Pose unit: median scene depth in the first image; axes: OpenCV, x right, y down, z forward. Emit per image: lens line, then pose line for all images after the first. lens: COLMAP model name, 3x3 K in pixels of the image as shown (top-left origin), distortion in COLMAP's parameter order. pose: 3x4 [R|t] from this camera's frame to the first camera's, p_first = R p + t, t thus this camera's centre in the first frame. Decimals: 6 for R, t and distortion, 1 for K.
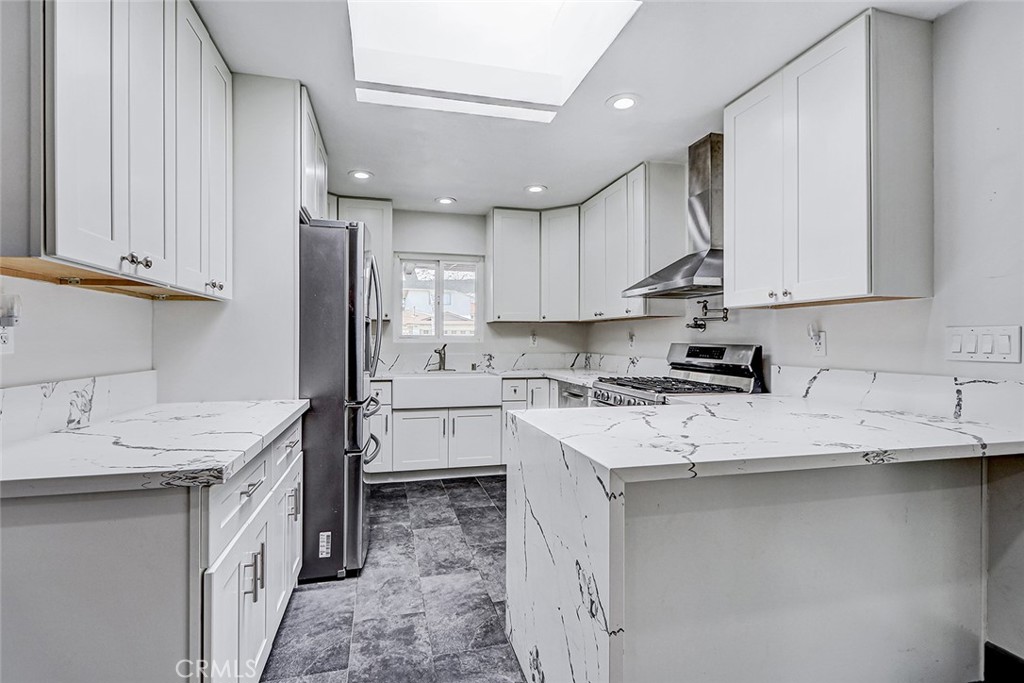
lens RADIAL K [[471.1, 0, 499.6], [0, 471.1, 340.5], [0, 0, 1]] dist [0.000436, -0.000784]
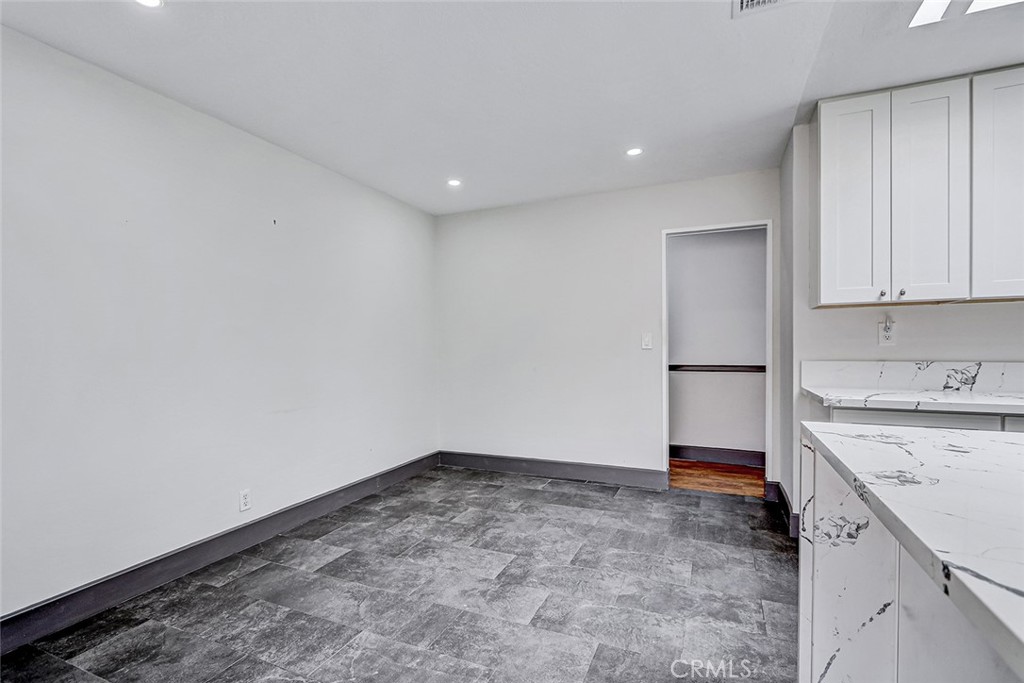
lens RADIAL K [[491.9, 0, 499.9], [0, 491.9, 344.8], [0, 0, 1]] dist [0.008573, -0.001344]
pose [[-0.618605, 0.002150, -0.785699, 0.709796], [0.006736, 0.999974, -0.002567, 0.009226], [0.785673, -0.006880, -0.618603, 0.425478]]
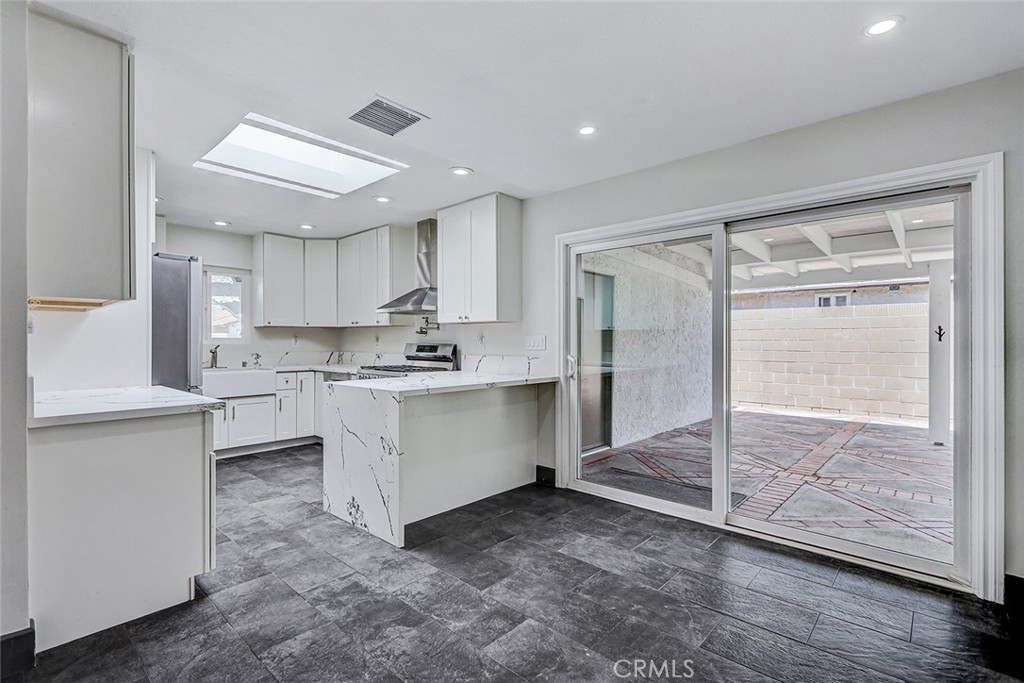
lens RADIAL K [[468.5, 0, 499.4], [0, 468.5, 341.8], [0, 0, 1]] dist [0.000958, -0.000286]
pose [[0.836428, -0.002407, 0.548071, -0.246223], [0.002529, 0.999997, 0.000532, 0.000859], [-0.548071, 0.000942, 0.836431, -0.501557]]
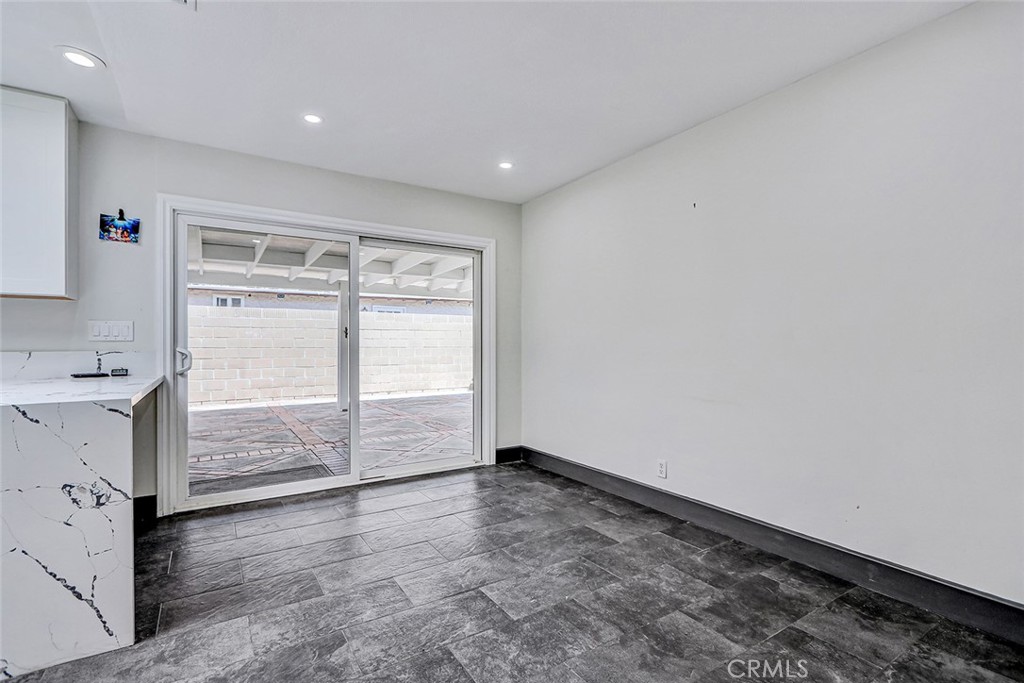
lens RADIAL K [[477.1, 0, 501.0], [0, 477.1, 343.2], [0, 0, 1]] dist [0.005332, 0.000120]
pose [[-0.304112, -0.002975, 0.952632, -0.603040], [0.001995, 0.999991, 0.003760, 0.026898], [-0.952634, 0.003044, -0.304104, 0.096042]]
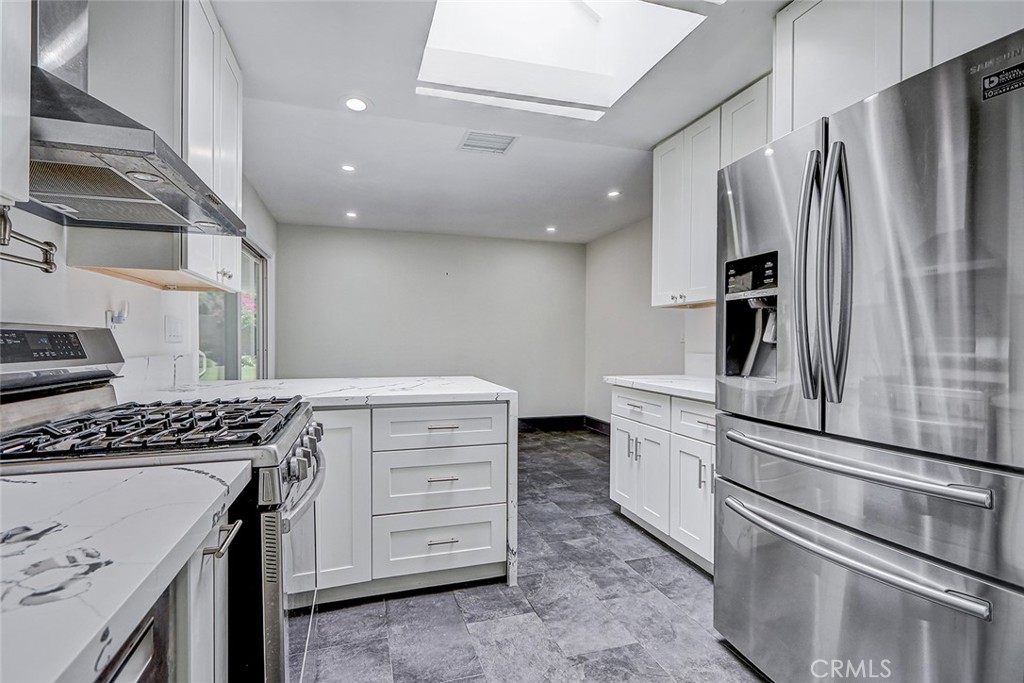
lens RADIAL K [[477.1, 0, 501.0], [0, 477.1, 343.2], [0, 0, 1]] dist [0.005332, 0.000120]
pose [[-0.998526, -0.008354, -0.053629, 0.074991], [-0.008581, 0.999955, 0.003998, 0.018465], [0.053594, 0.004452, -0.998553, 1.368256]]
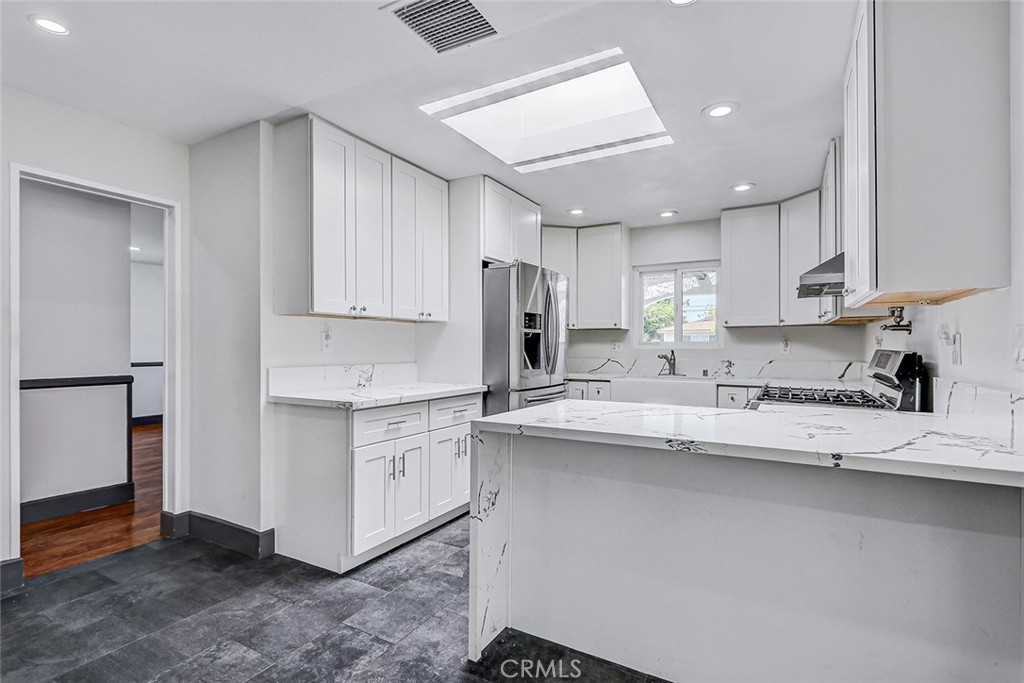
lens RADIAL K [[491.9, 0, 499.9], [0, 491.9, 344.8], [0, 0, 1]] dist [0.008573, -0.001344]
pose [[0.719060, -0.004544, -0.694933, 0.536050], [0.000465, 0.999982, -0.006058, 0.003758], [0.694948, 0.004033, 0.719049, -0.071603]]
